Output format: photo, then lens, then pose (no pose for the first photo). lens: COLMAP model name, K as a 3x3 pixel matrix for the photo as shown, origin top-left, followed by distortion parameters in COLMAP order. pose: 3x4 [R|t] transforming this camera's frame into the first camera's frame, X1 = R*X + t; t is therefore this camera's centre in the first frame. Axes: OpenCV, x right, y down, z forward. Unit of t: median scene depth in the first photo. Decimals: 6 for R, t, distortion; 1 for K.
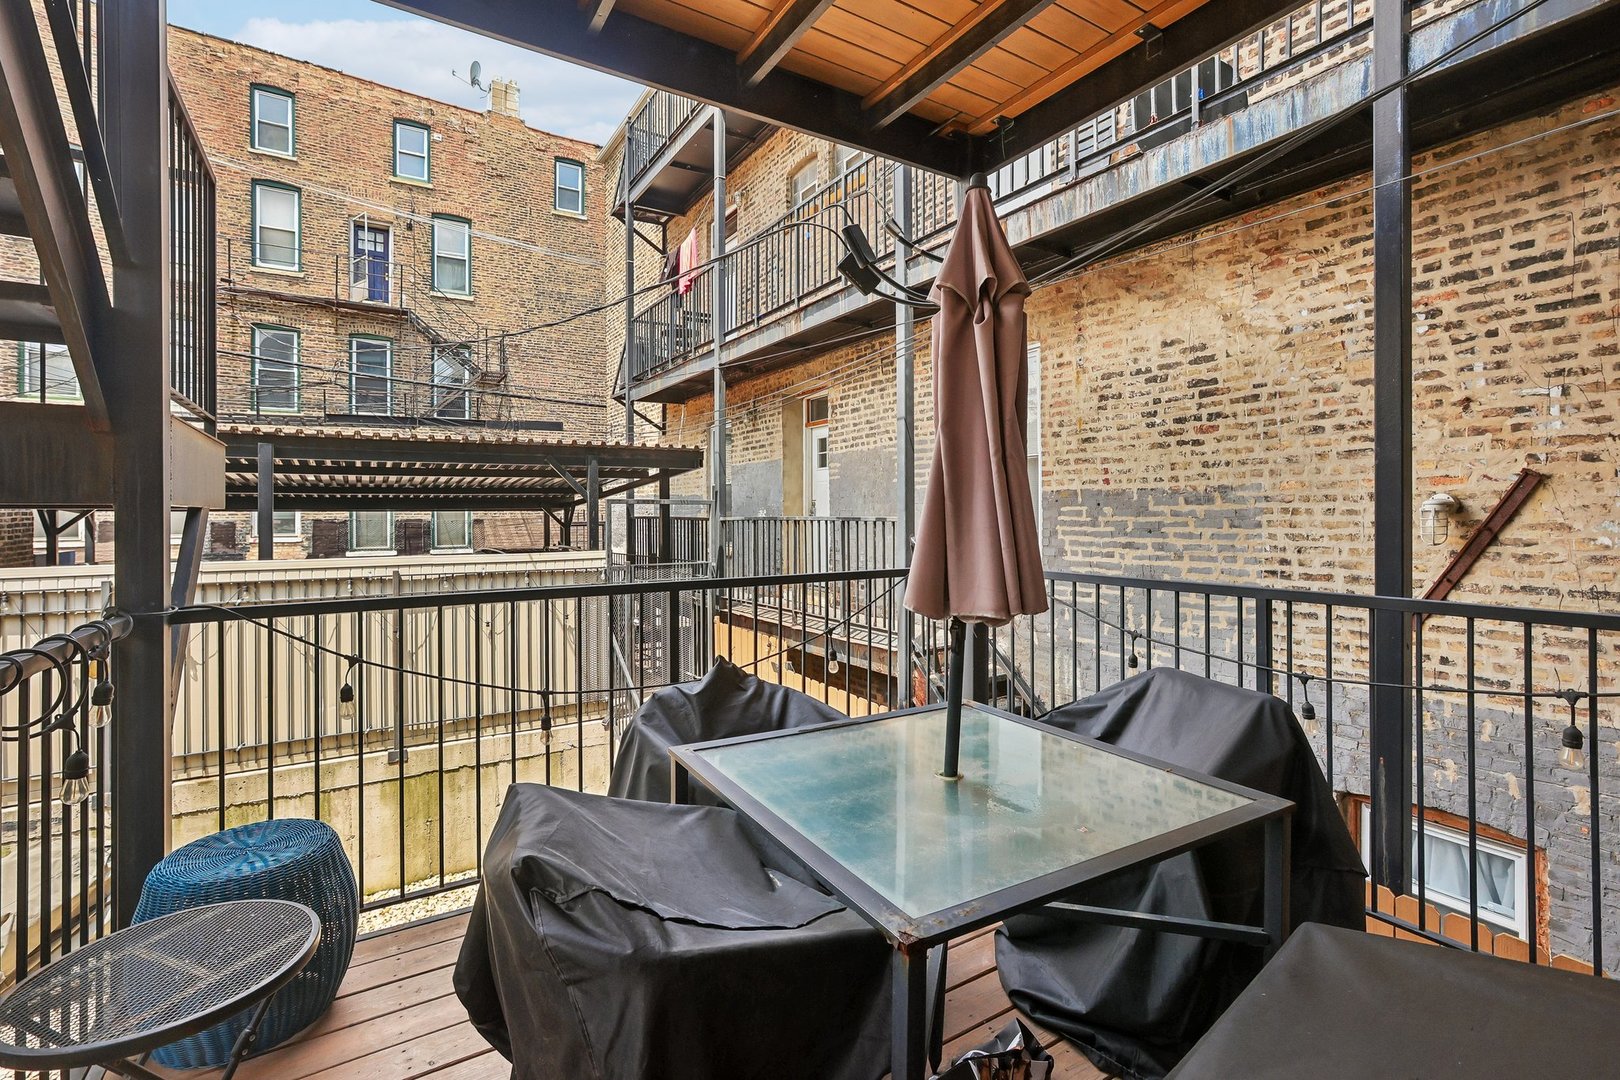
lens RADIAL K [[735.9, 0, 798.7], [0, 735.9, 533.9], [0, 0, 1]] dist [-0.050875, 0.026268]
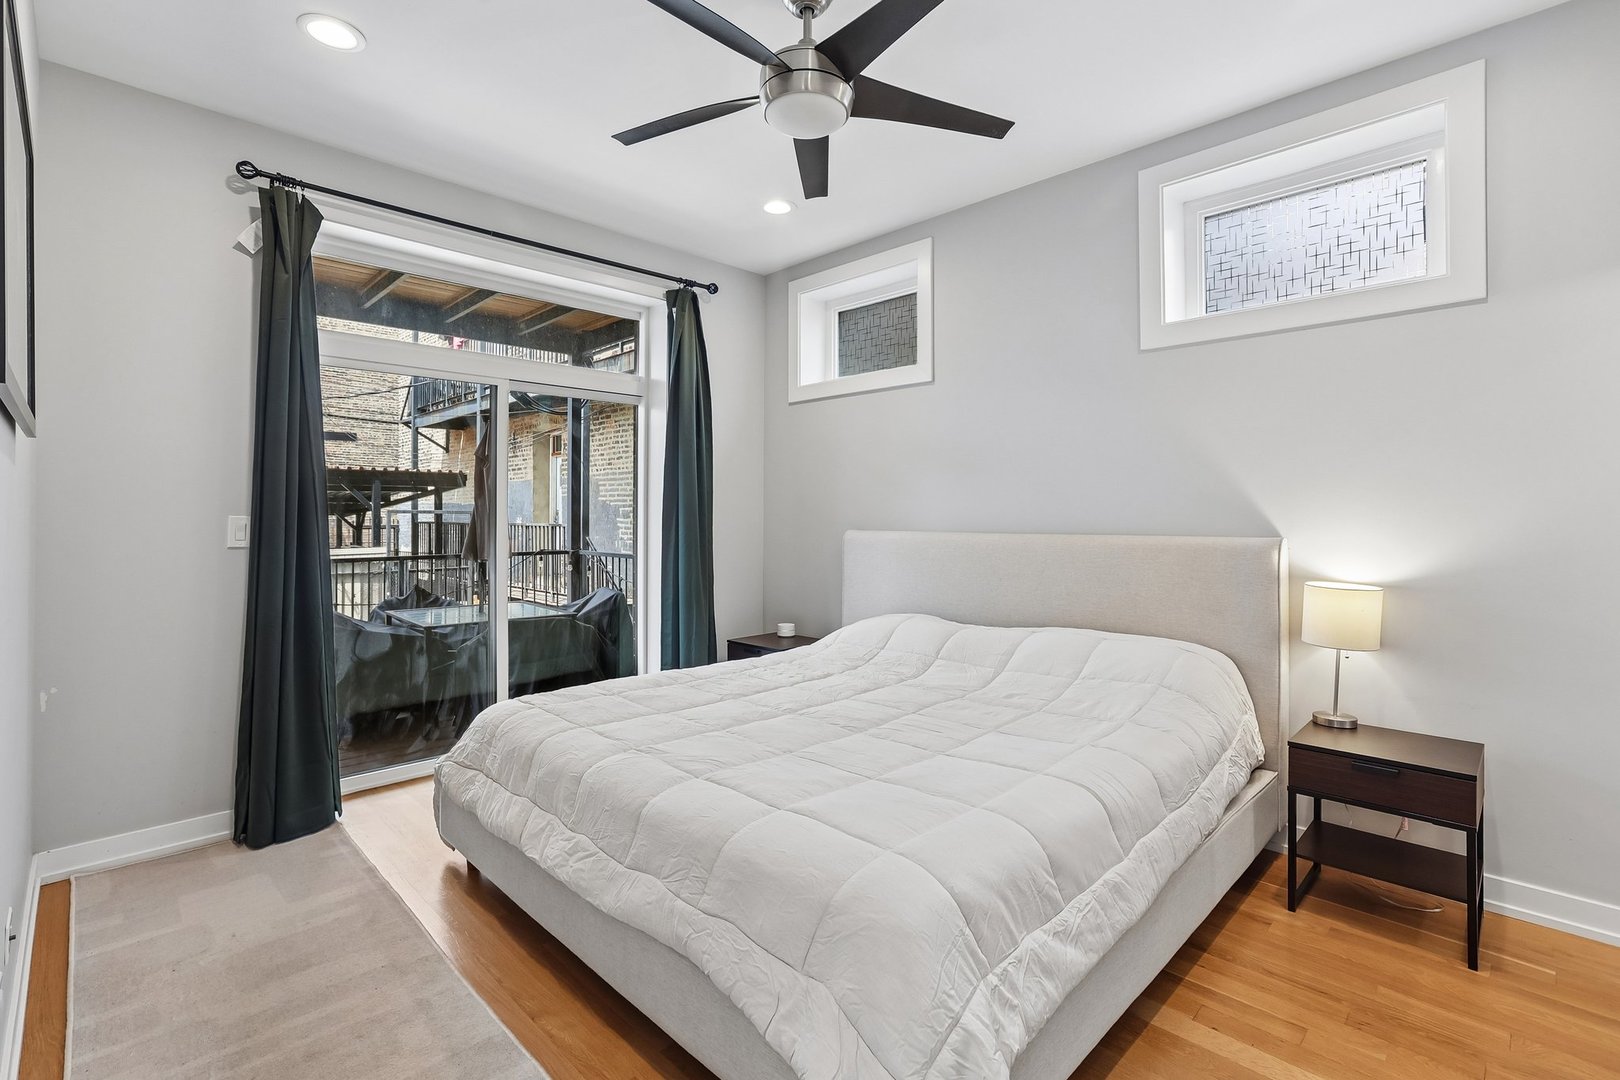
lens RADIAL K [[735.9, 0, 798.7], [0, 735.9, 533.9], [0, 0, 1]] dist [-0.050875, 0.026268]
pose [[0.973390, 0.001335, 0.229150, 0.139452], [0.000603, 0.999965, -0.008384, 0.007868], [-0.229153, 0.008299, 0.973355, -0.391054]]
